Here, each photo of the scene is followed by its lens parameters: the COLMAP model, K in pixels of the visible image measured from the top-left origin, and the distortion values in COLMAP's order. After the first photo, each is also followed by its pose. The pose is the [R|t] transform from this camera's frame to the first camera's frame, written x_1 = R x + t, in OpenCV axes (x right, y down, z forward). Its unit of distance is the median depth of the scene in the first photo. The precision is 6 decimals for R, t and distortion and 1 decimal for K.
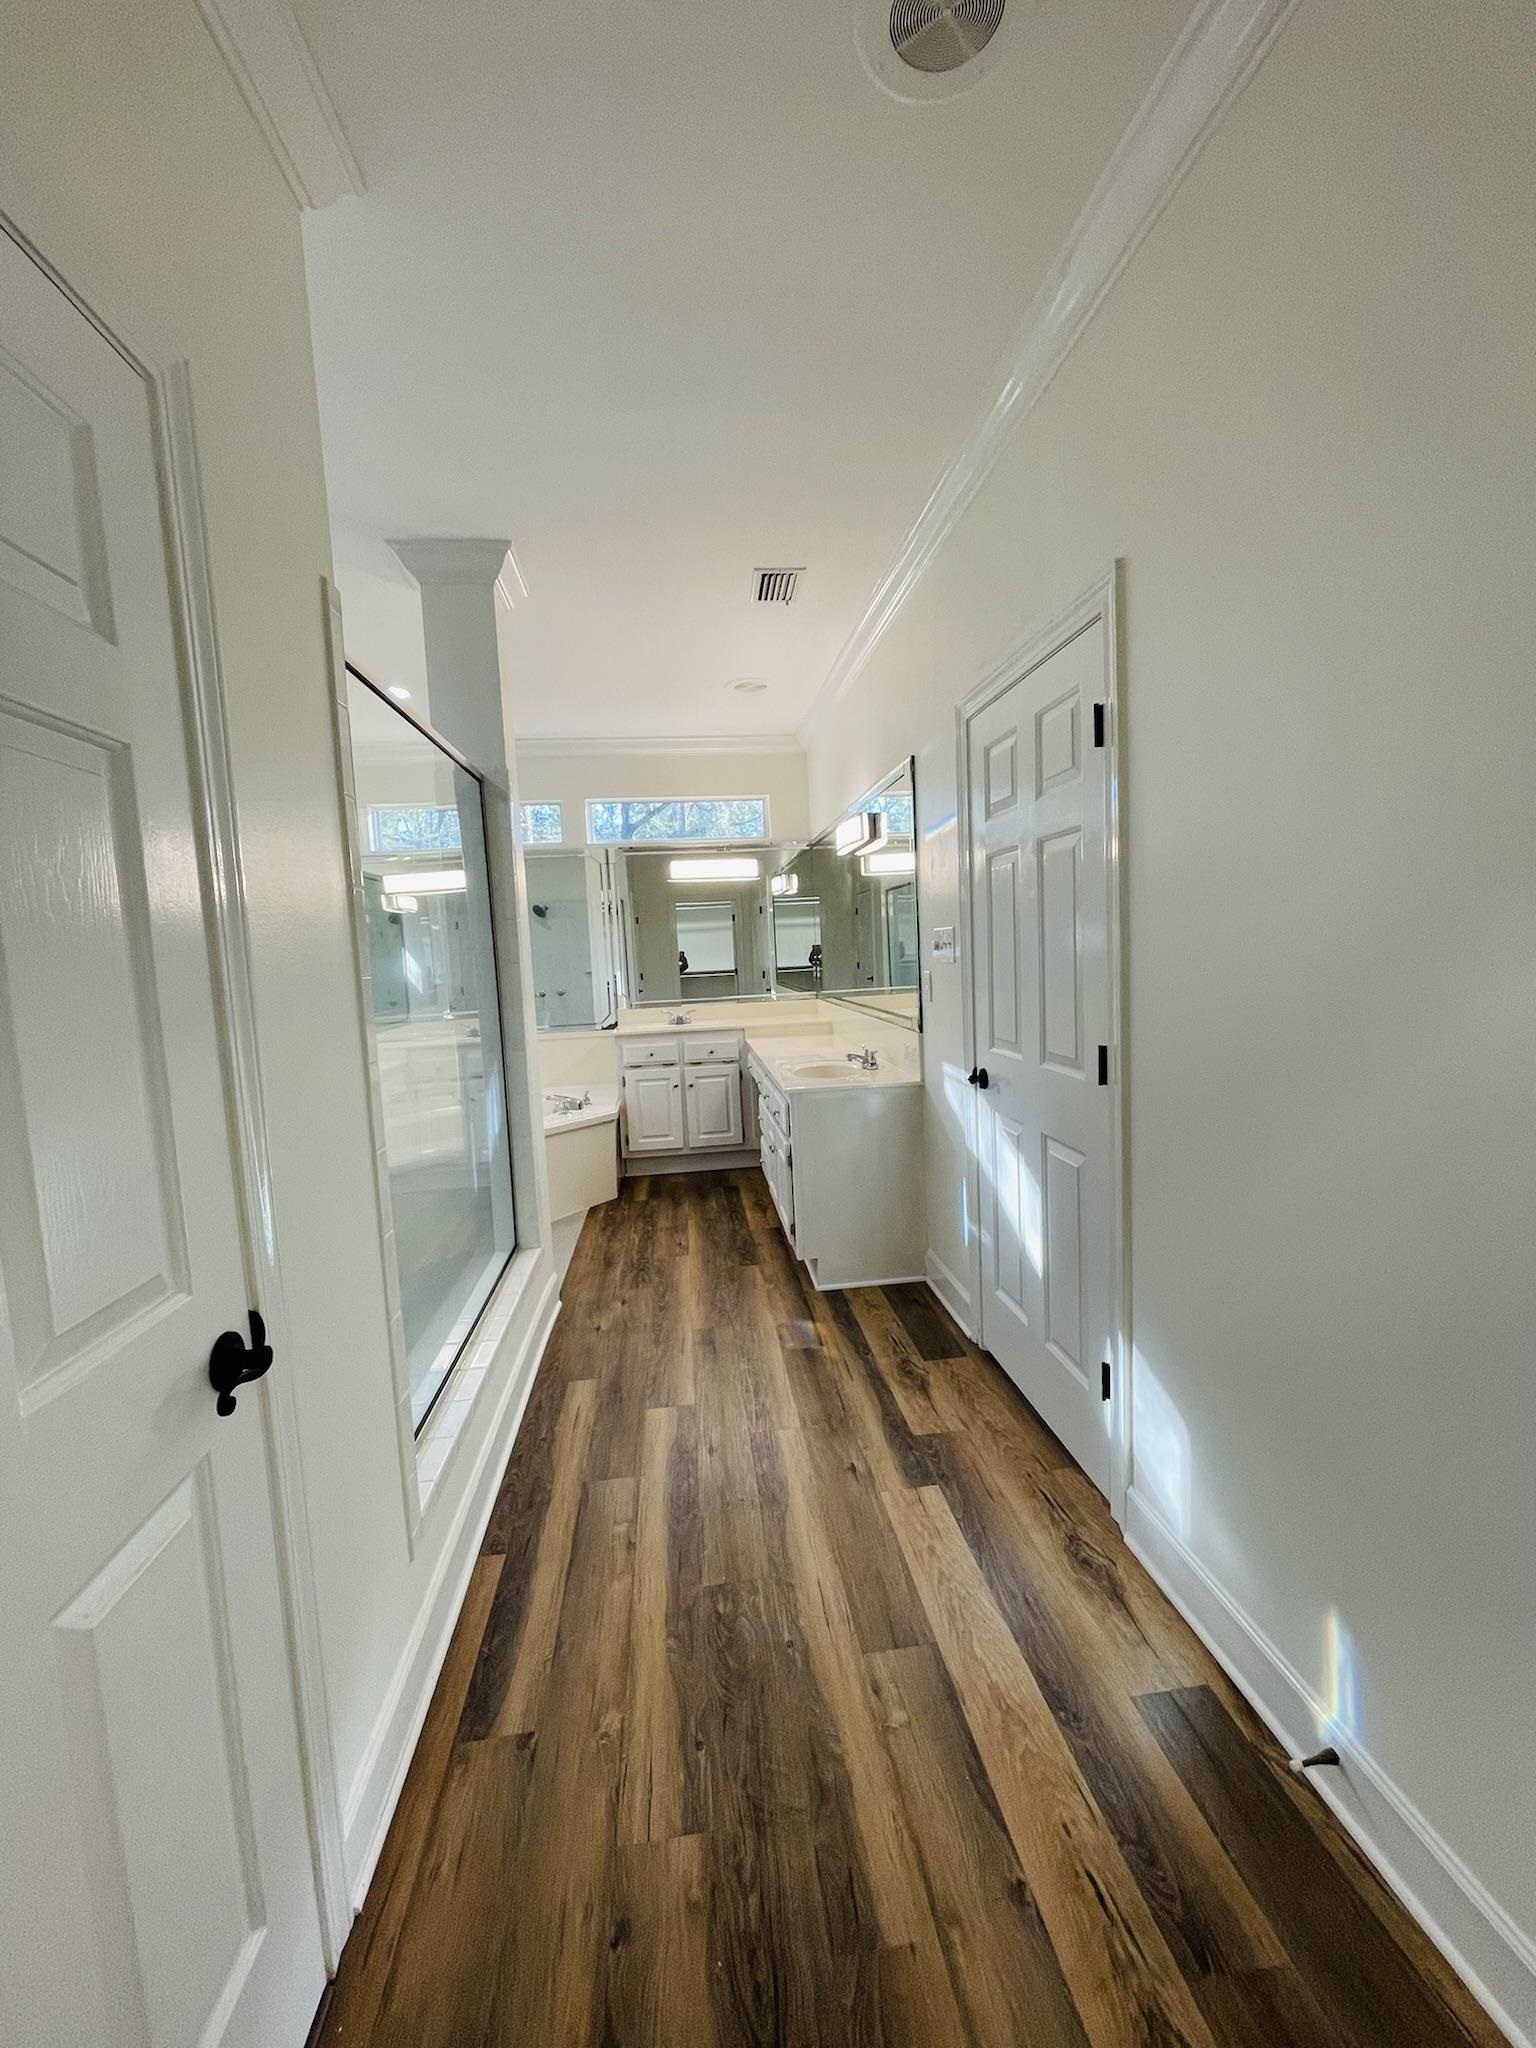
lens RADIAL K [[824.5, 0, 772.5], [0, 824.5, 1022.0], [0, 0, 1]] dist [-0.007209, -0.000224]
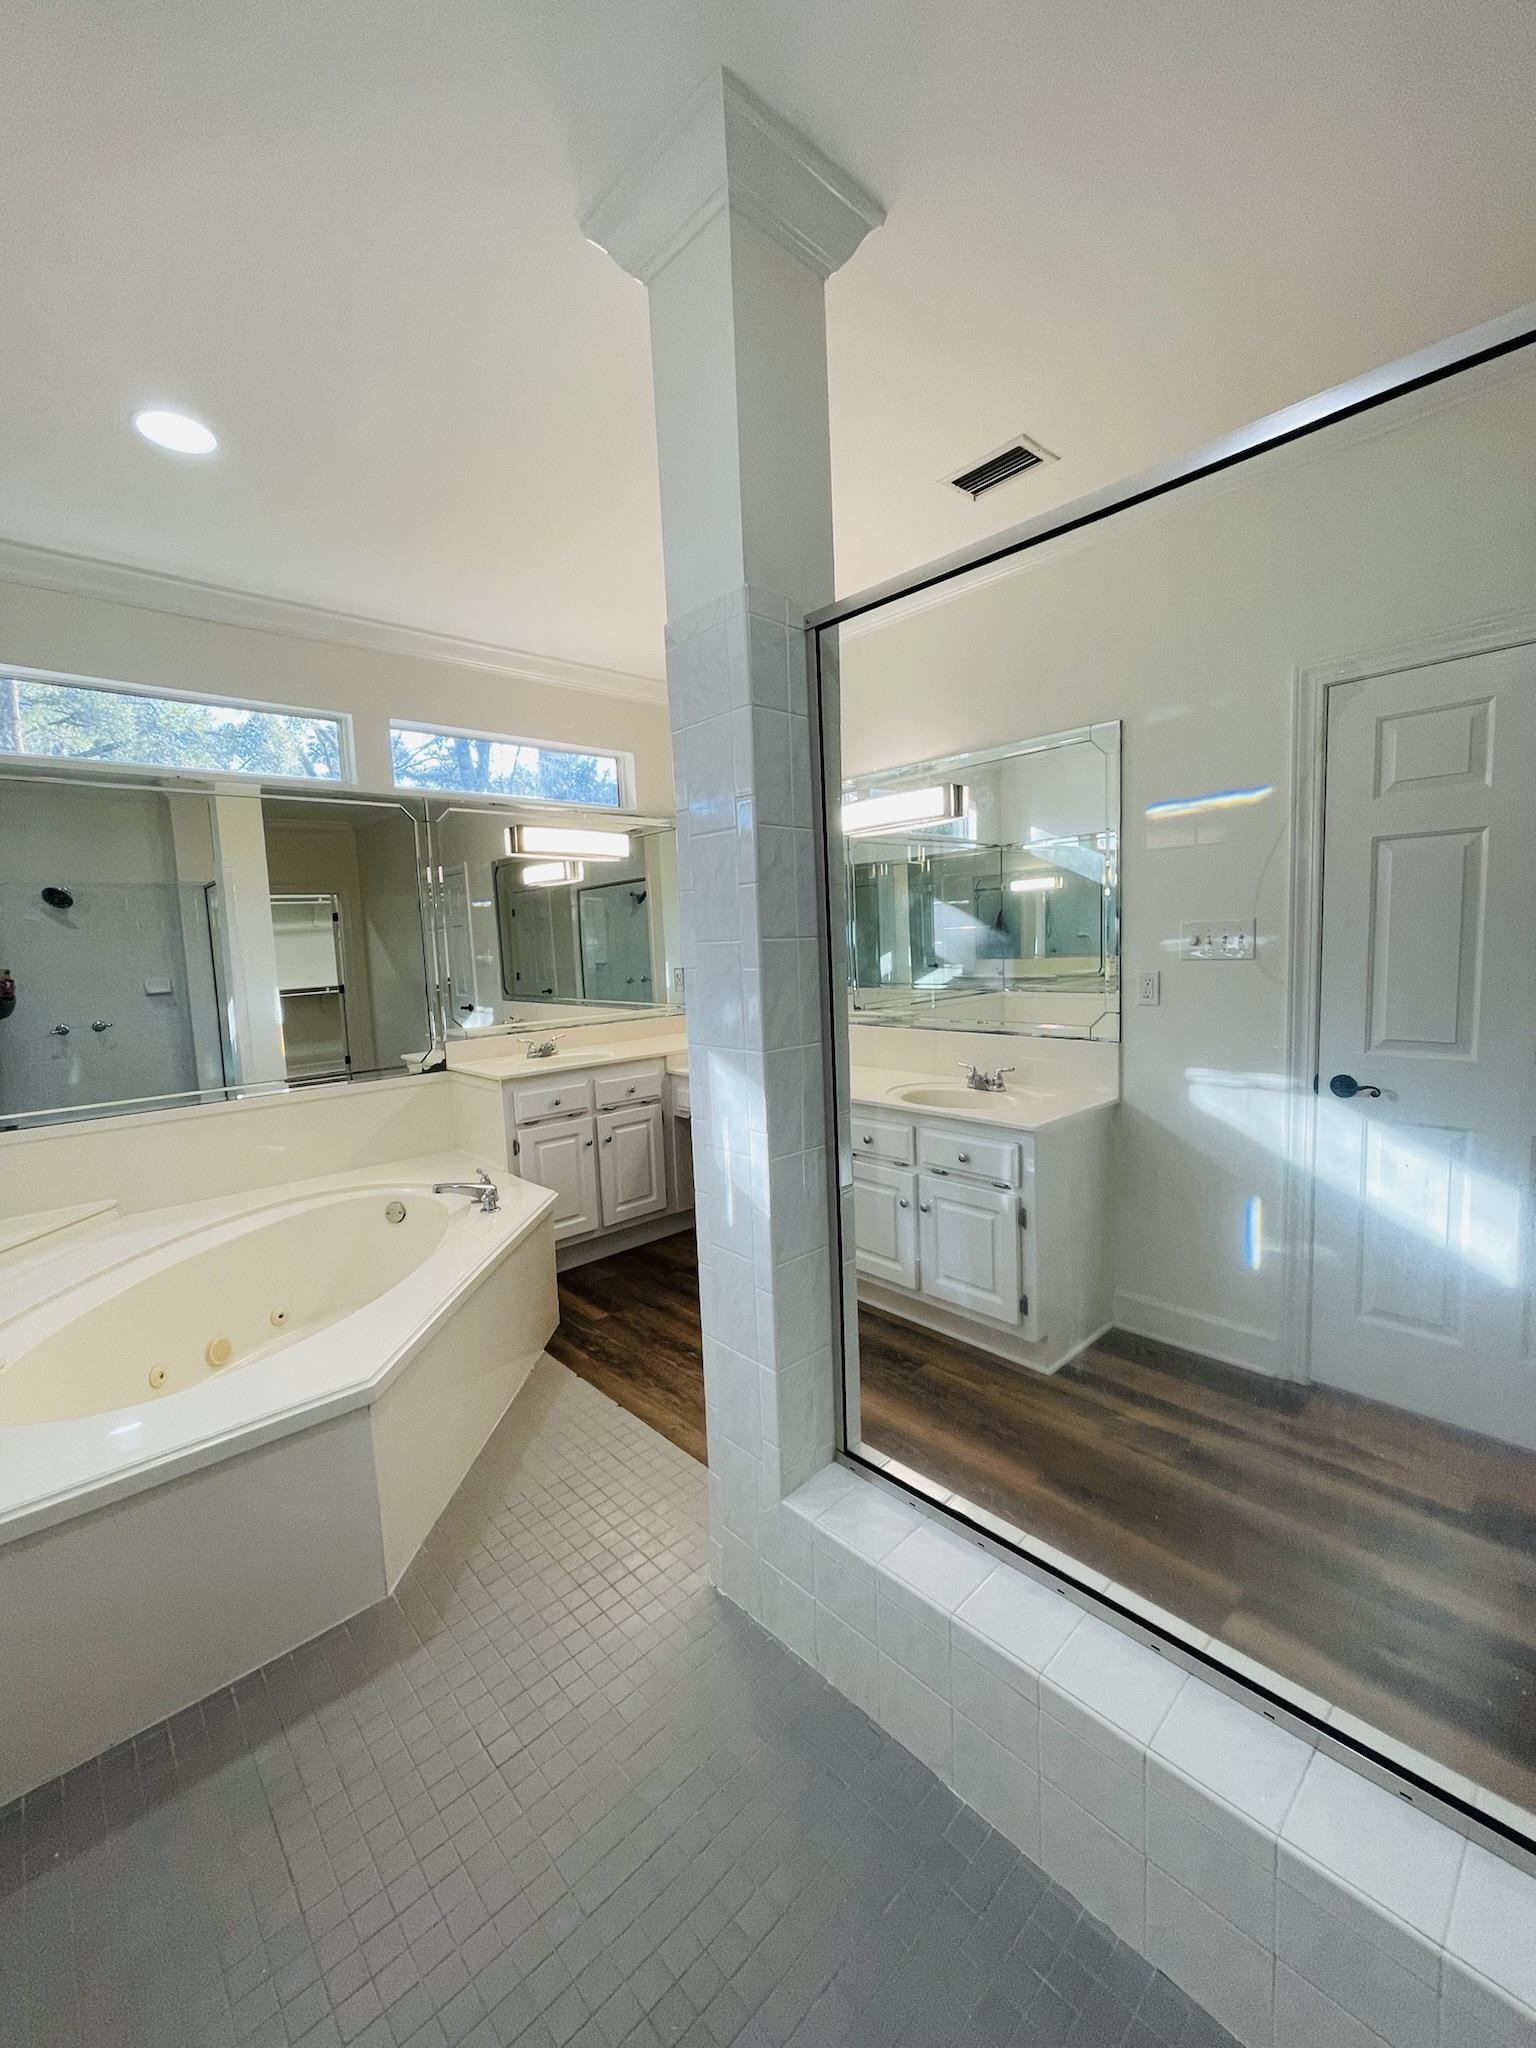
lens RADIAL K [[824.5, 0, 772.5], [0, 824.5, 1022.0], [0, 0, 1]] dist [-0.007209, -0.000224]
pose [[0.806403, -0.046115, 0.589566, -0.401049], [0.055431, 0.998460, 0.002280, -0.019330], [-0.588763, 0.030841, 0.807717, 0.331690]]
